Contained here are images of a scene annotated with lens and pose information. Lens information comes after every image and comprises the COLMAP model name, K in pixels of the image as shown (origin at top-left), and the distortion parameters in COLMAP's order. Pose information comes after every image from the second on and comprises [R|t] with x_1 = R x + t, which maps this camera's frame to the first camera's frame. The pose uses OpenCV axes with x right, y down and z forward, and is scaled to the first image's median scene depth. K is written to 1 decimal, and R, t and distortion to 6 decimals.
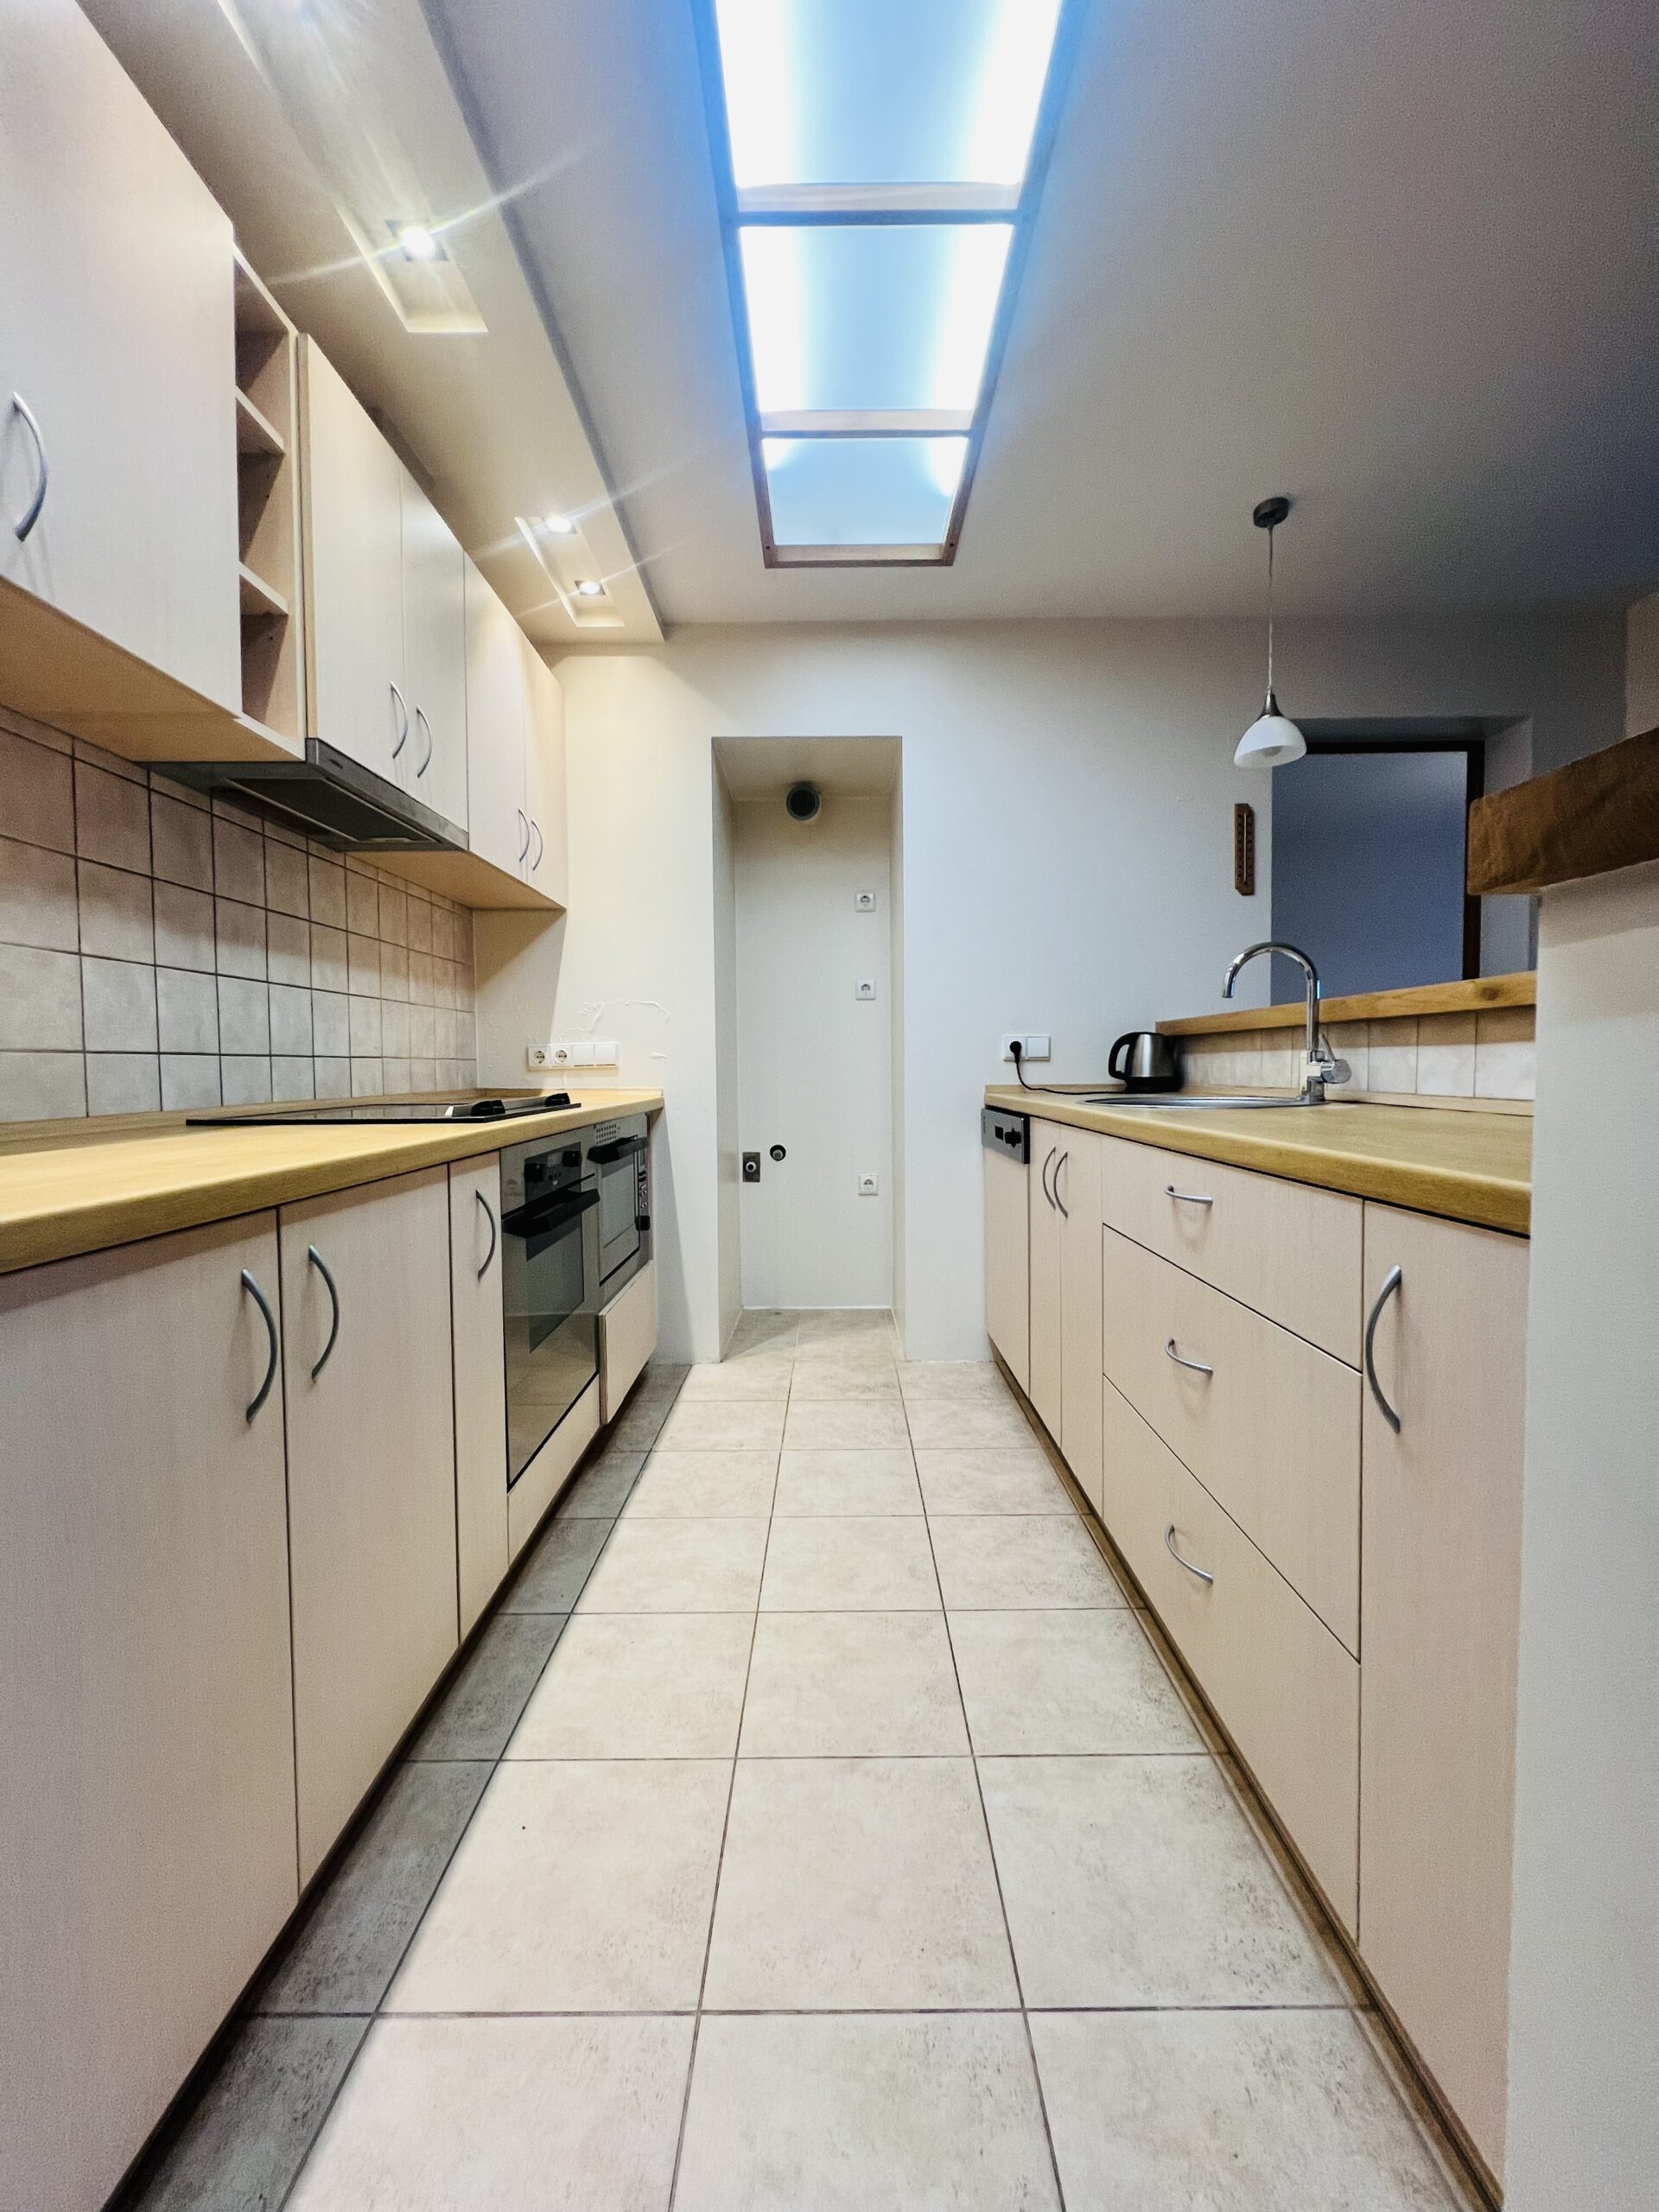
lens RADIAL K [[889.8, 0, 835.5], [0, 889.8, 1109.6], [0, 0, 1]] dist [-0.003289, 0.000420]
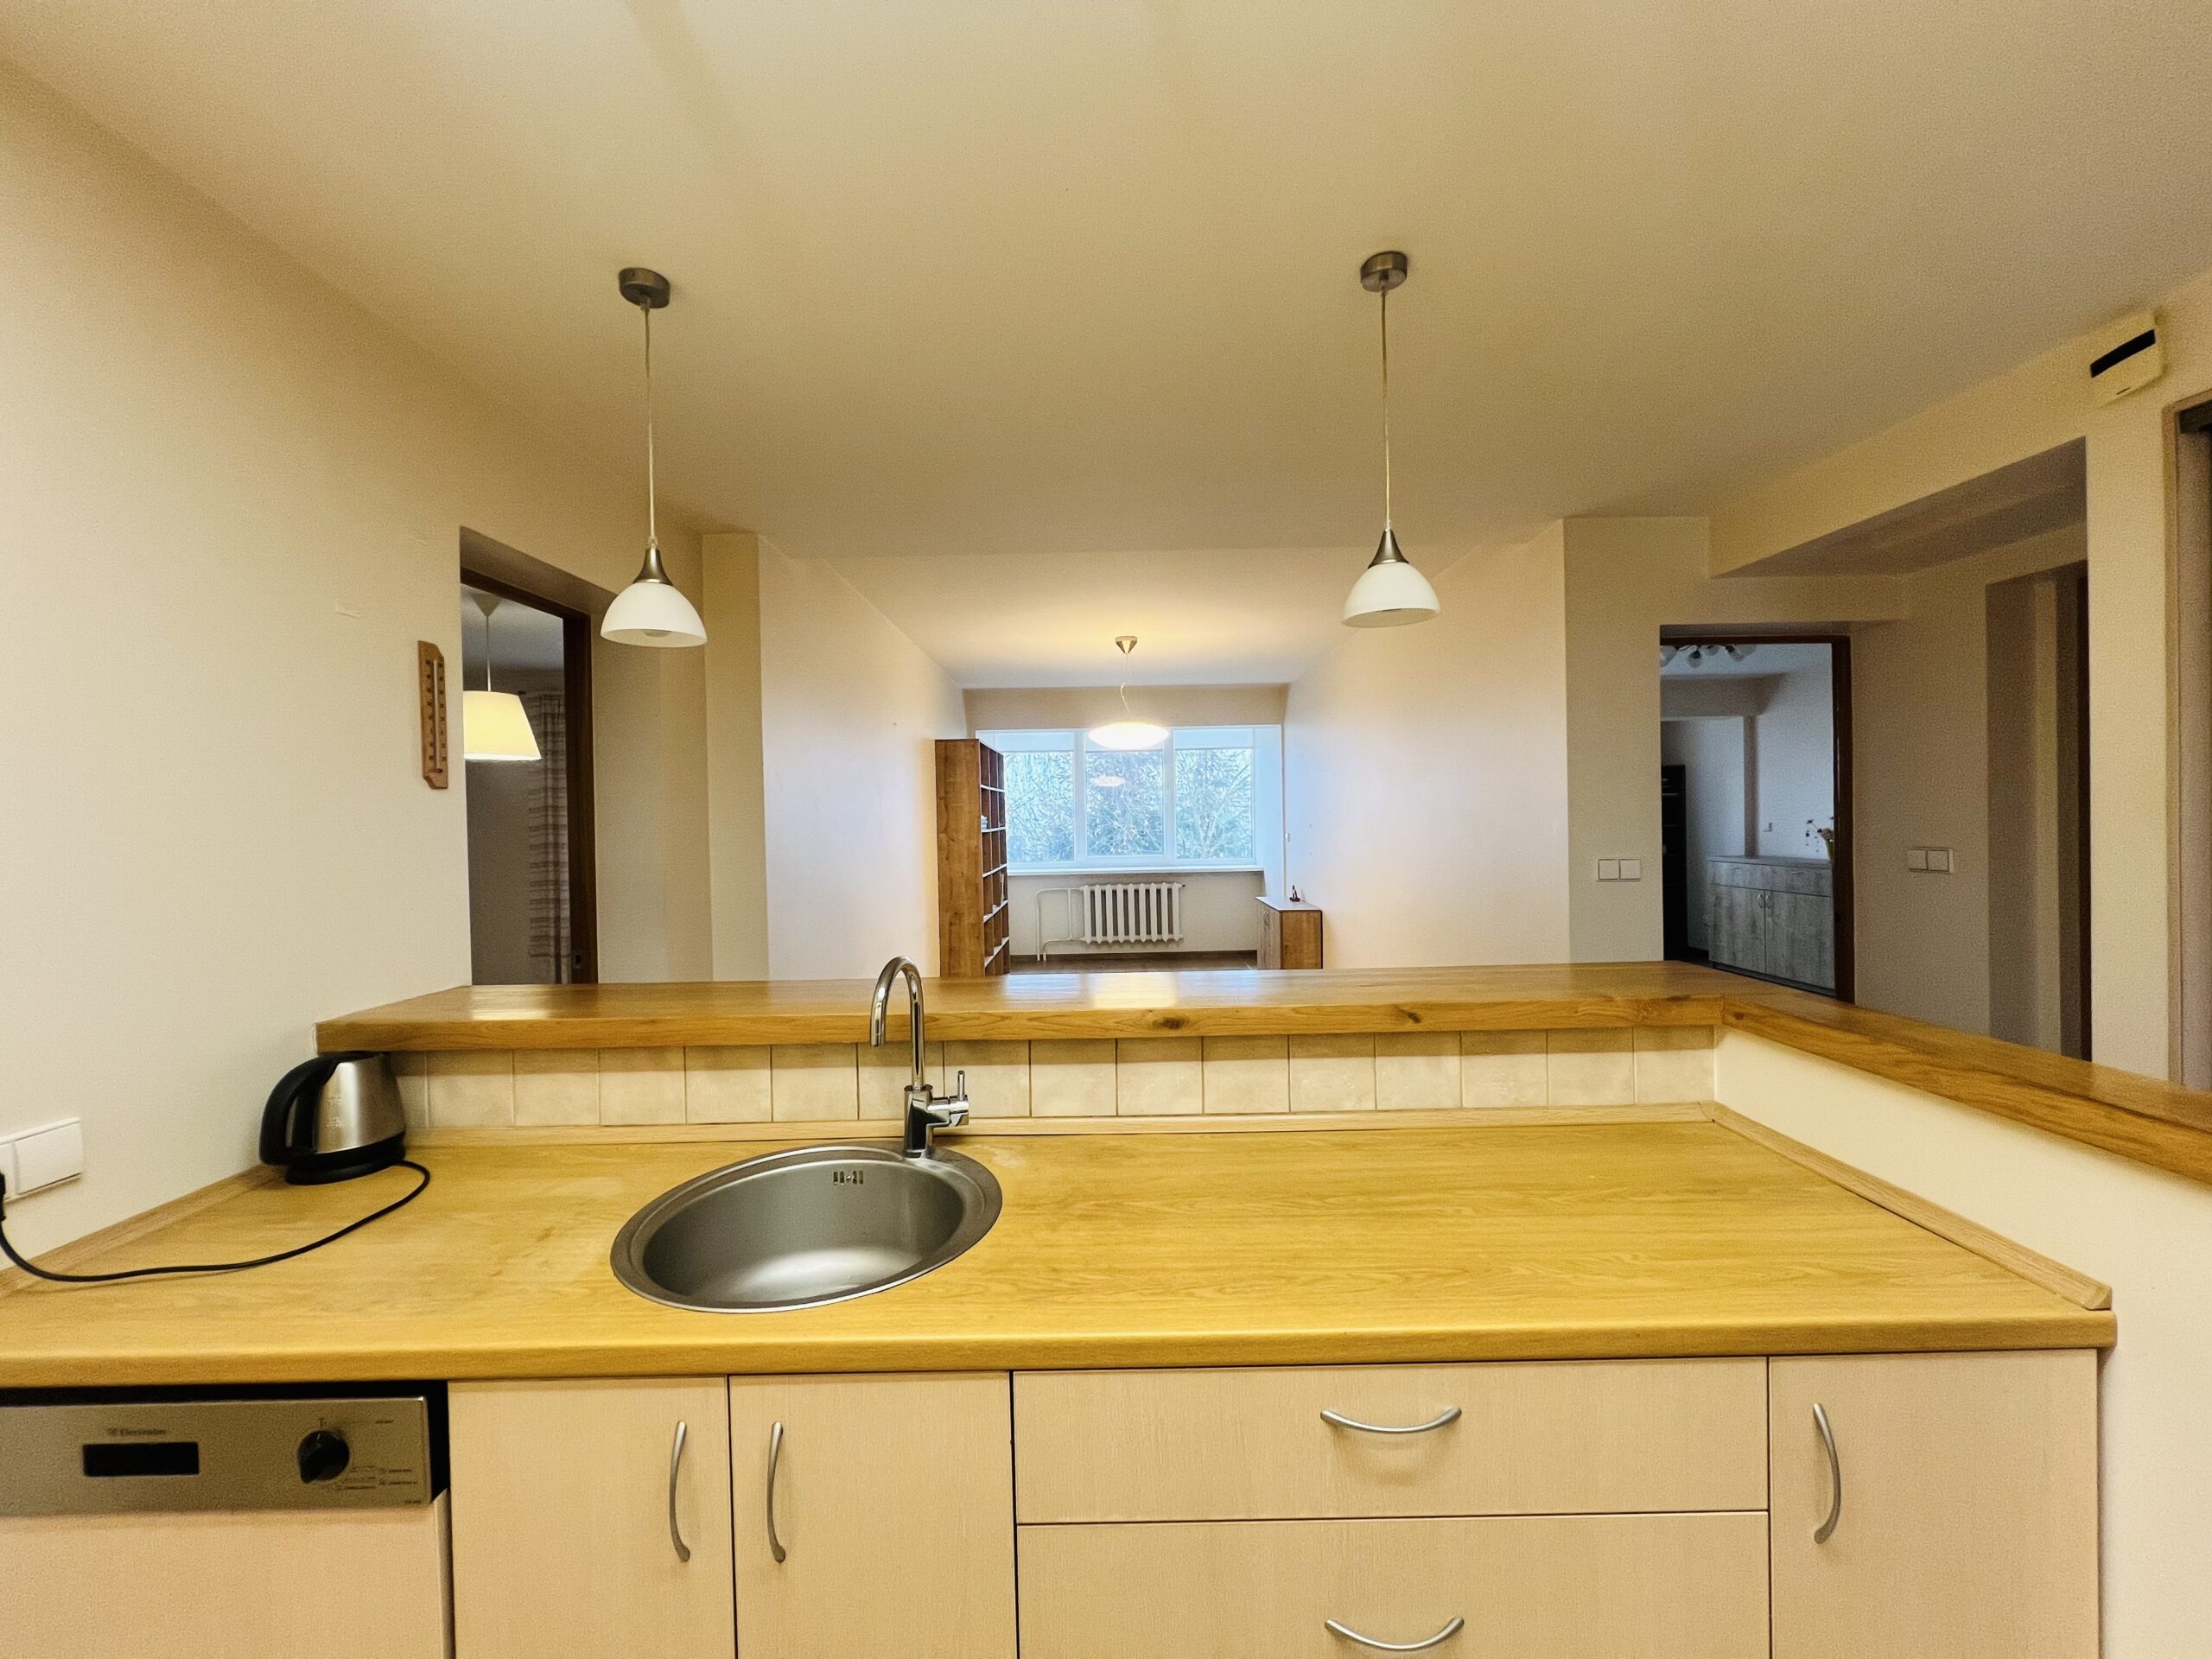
lens RADIAL K [[889.8, 0, 1095.9], [0, 889.8, 815.9], [0, 0, 1]] dist [-0.003289, 0.000420]
pose [[0.000580, 0.008868, 0.999961, -0.193796], [0.067709, 0.997666, -0.008887, -0.234005], [-0.997705, 0.067711, -0.000022, 0.680838]]
